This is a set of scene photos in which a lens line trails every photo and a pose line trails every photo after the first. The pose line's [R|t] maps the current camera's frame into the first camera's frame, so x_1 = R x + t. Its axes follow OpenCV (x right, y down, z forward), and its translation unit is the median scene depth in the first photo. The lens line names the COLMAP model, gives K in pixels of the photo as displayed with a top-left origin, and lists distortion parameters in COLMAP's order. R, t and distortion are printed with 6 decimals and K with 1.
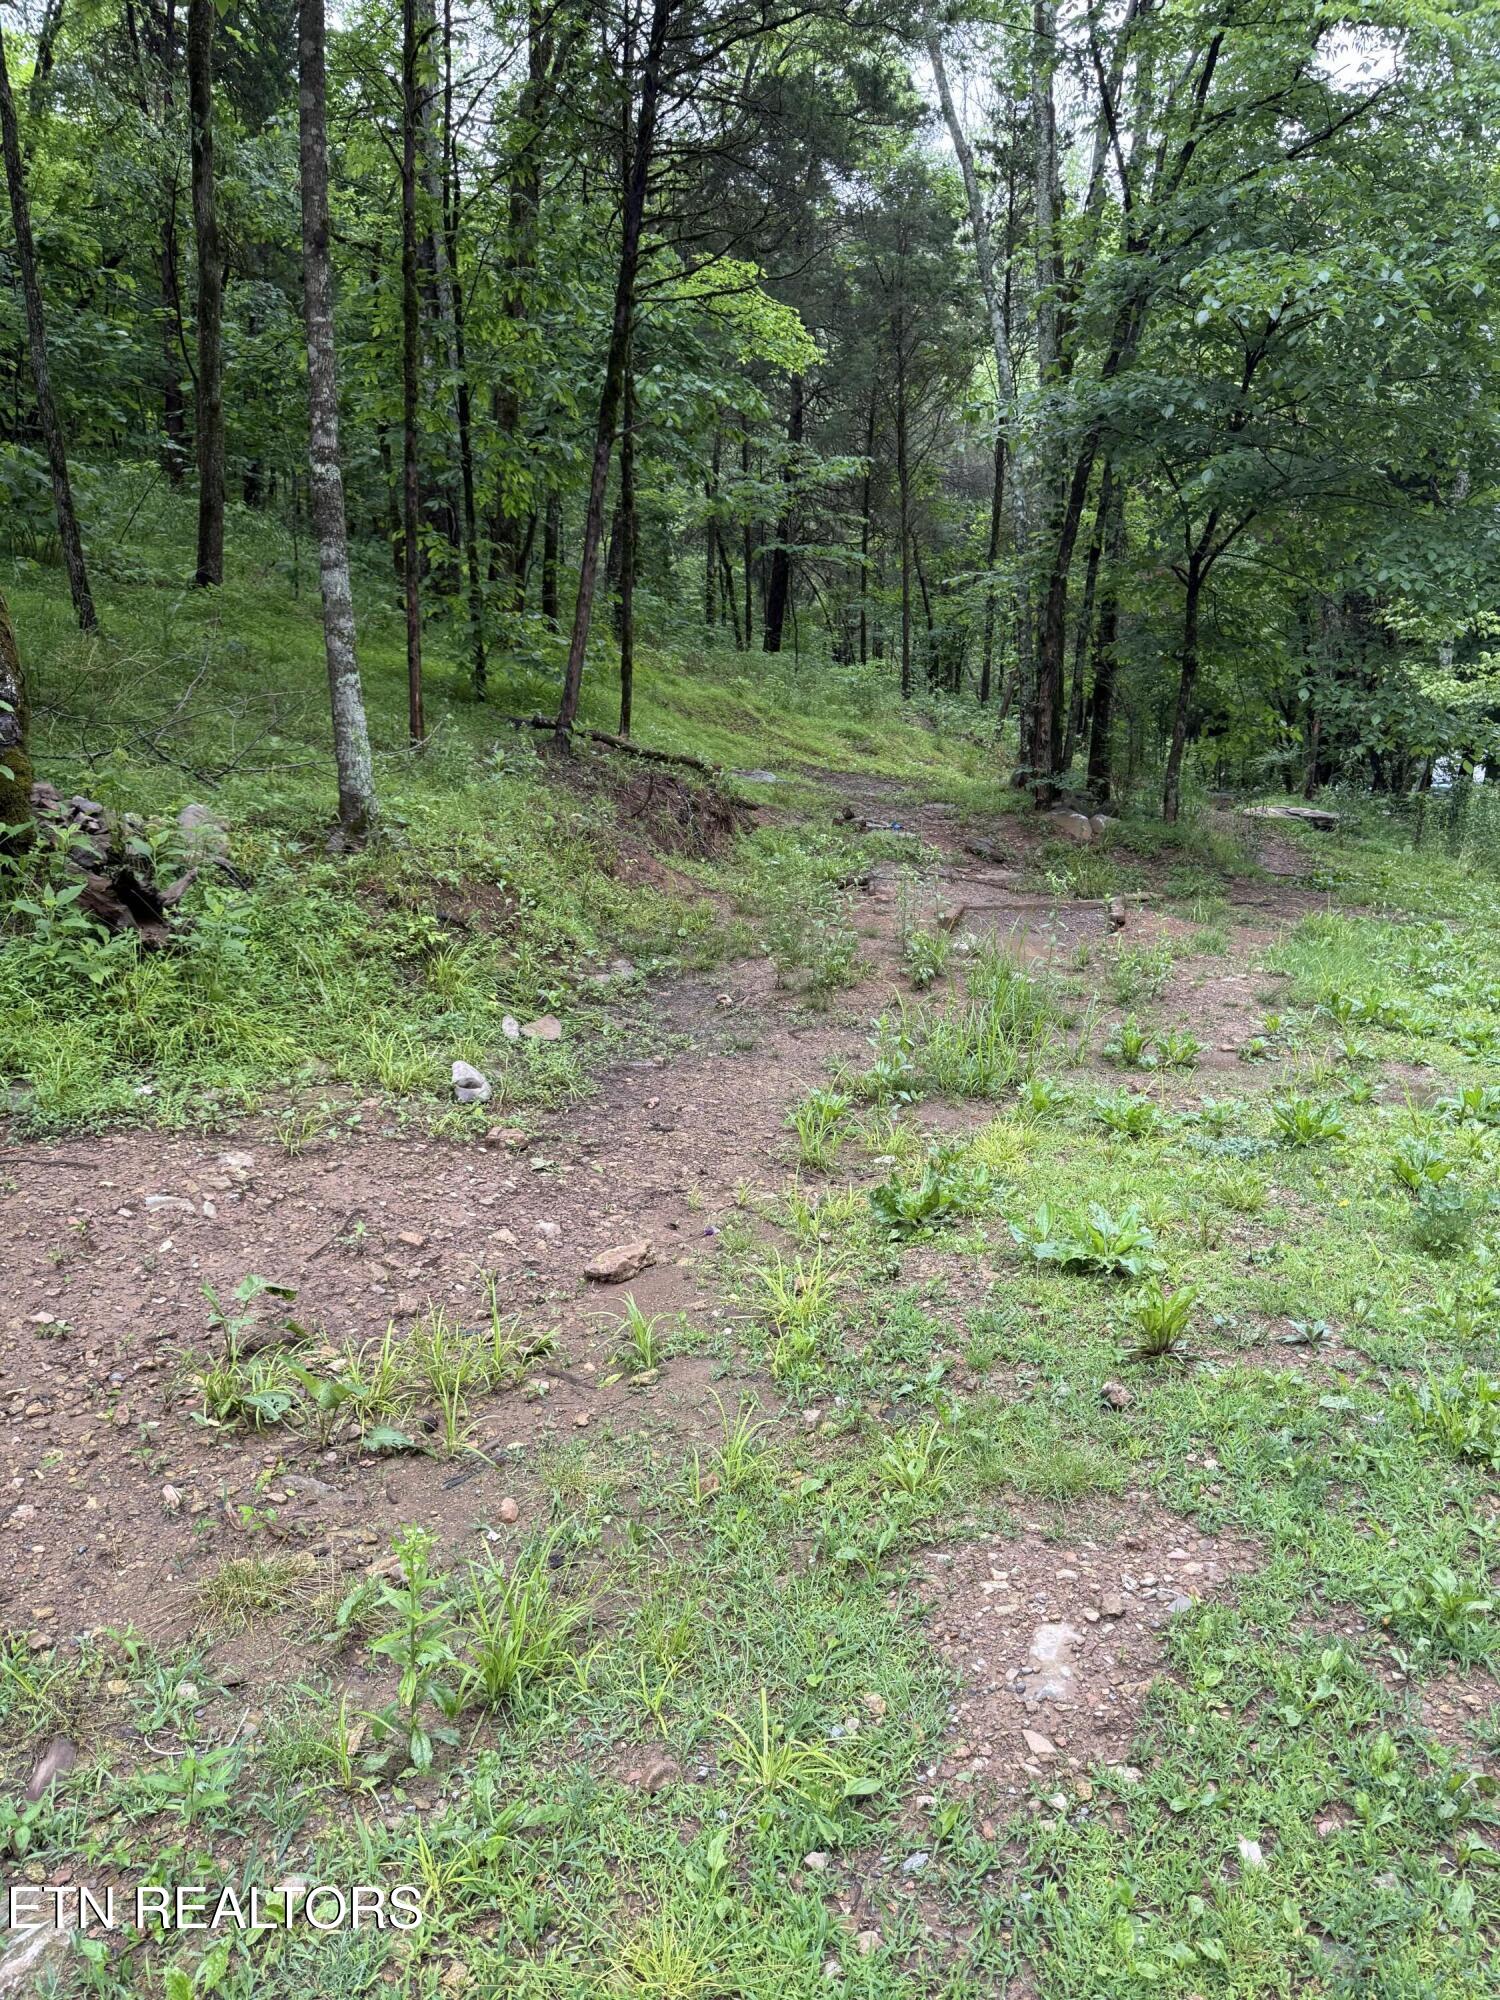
lens RADIAL K [[1402.8, 0, 745.6], [0, 1402.8, 1006.0], [0, 0, 1]] dist [0.059560, -0.069228]
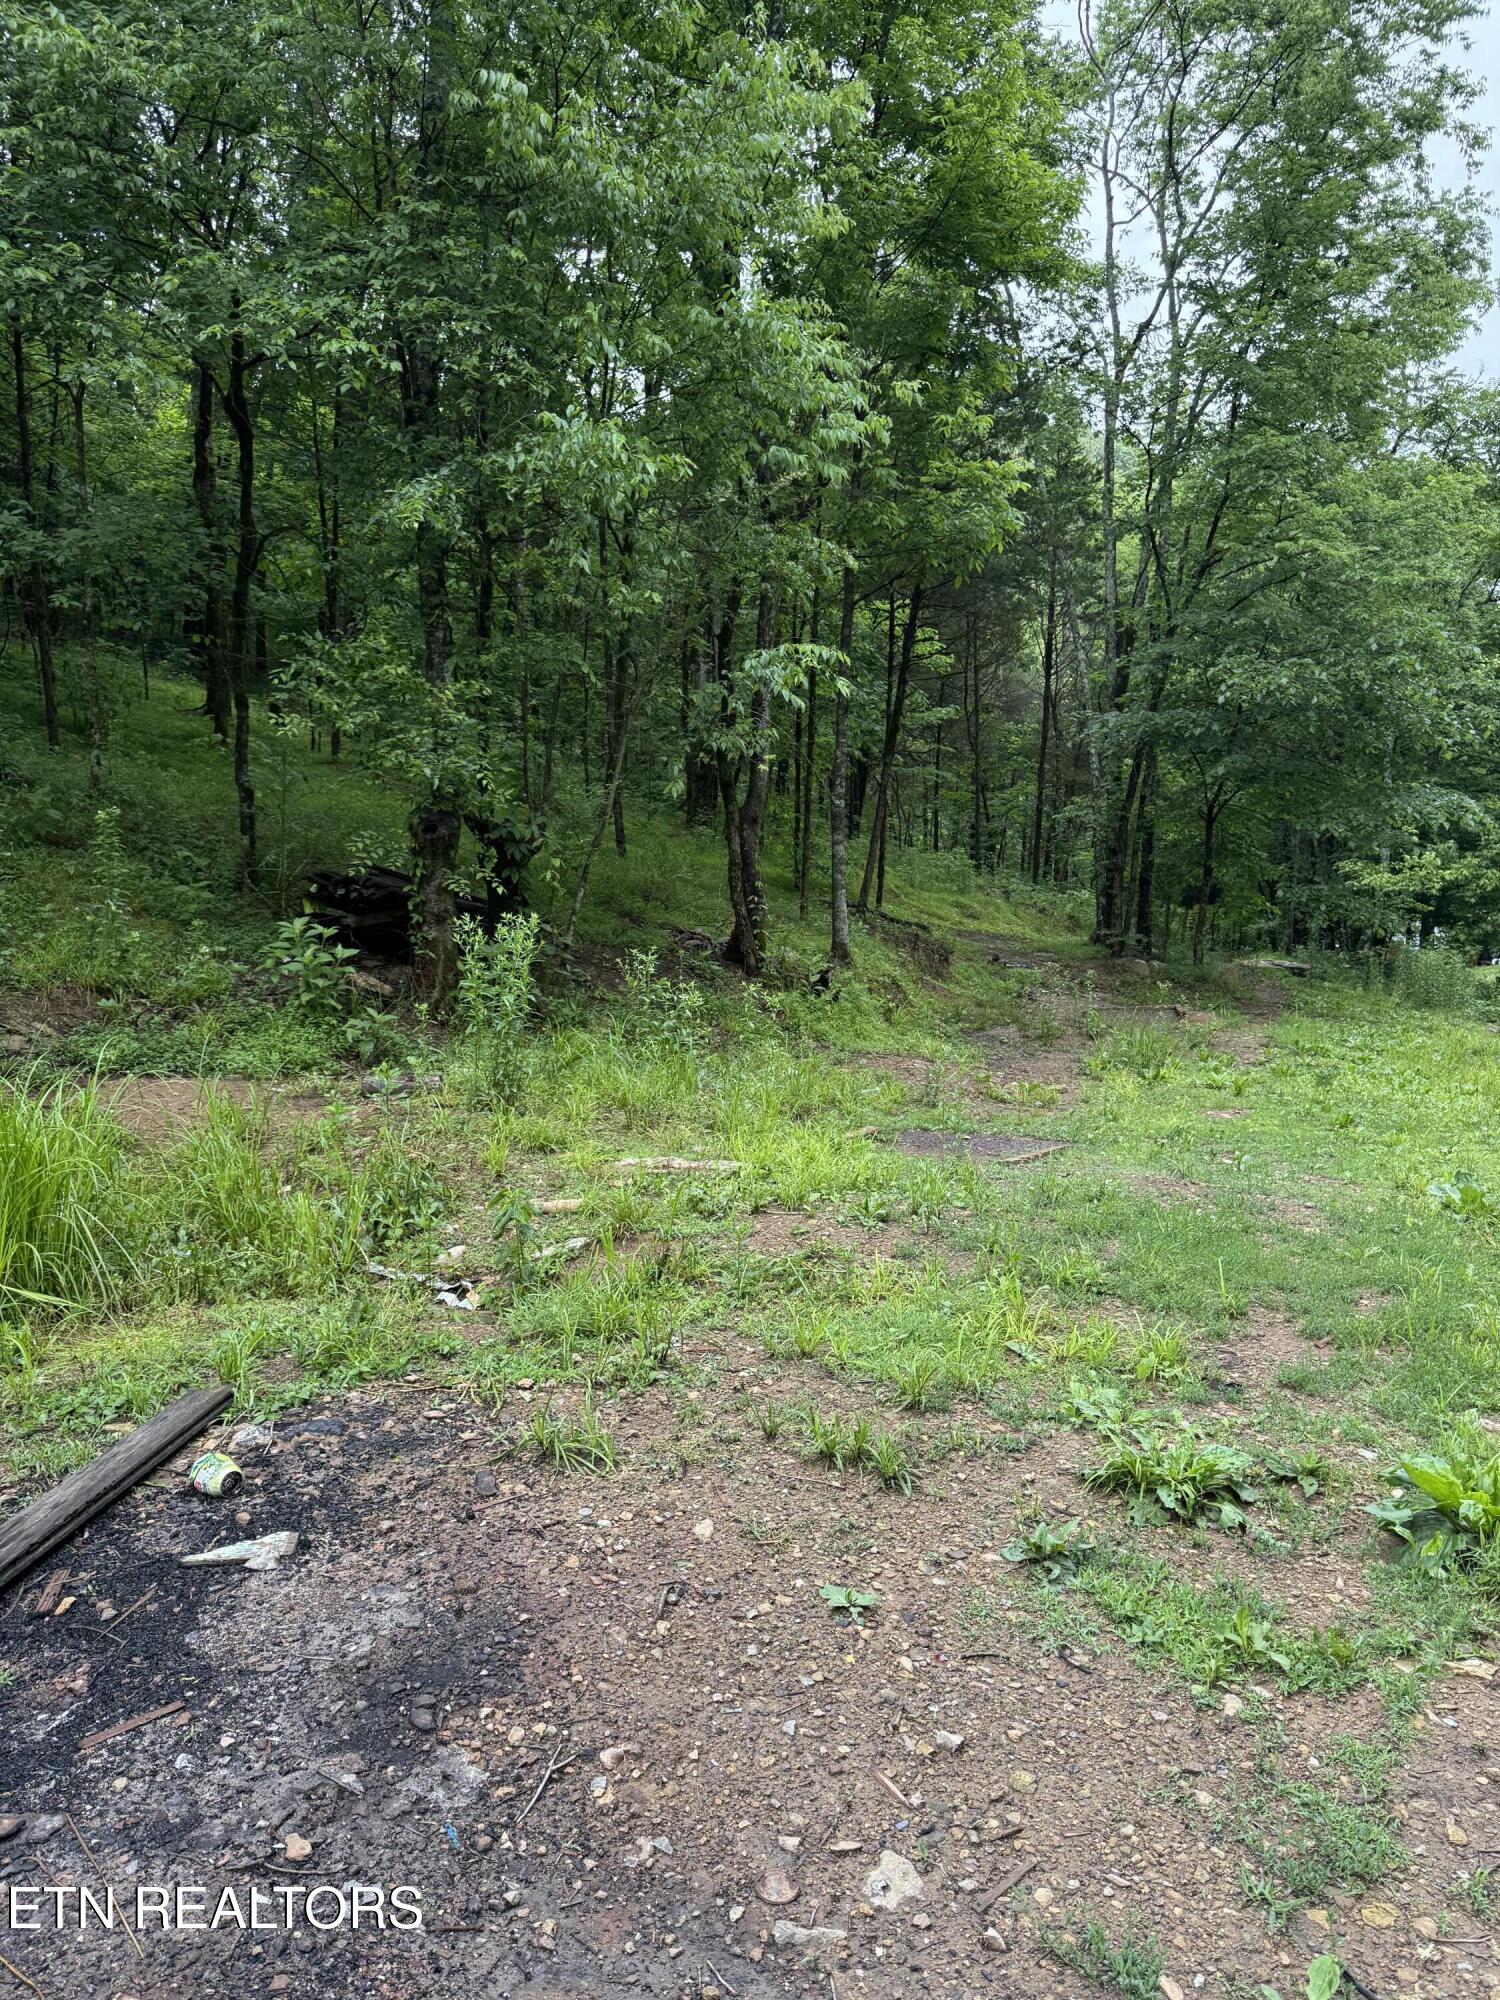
lens RADIAL K [[1402.8, 0, 739.5], [0, 1402.8, 1001.6], [0, 0, 1]] dist [0.059560, -0.069228]
pose [[0.999918, 0.012636, 0.002074, -0.331278], [-0.012326, 0.993692, -0.111462, 0.140265], [-0.003469, 0.111428, 0.993767, -0.862424]]
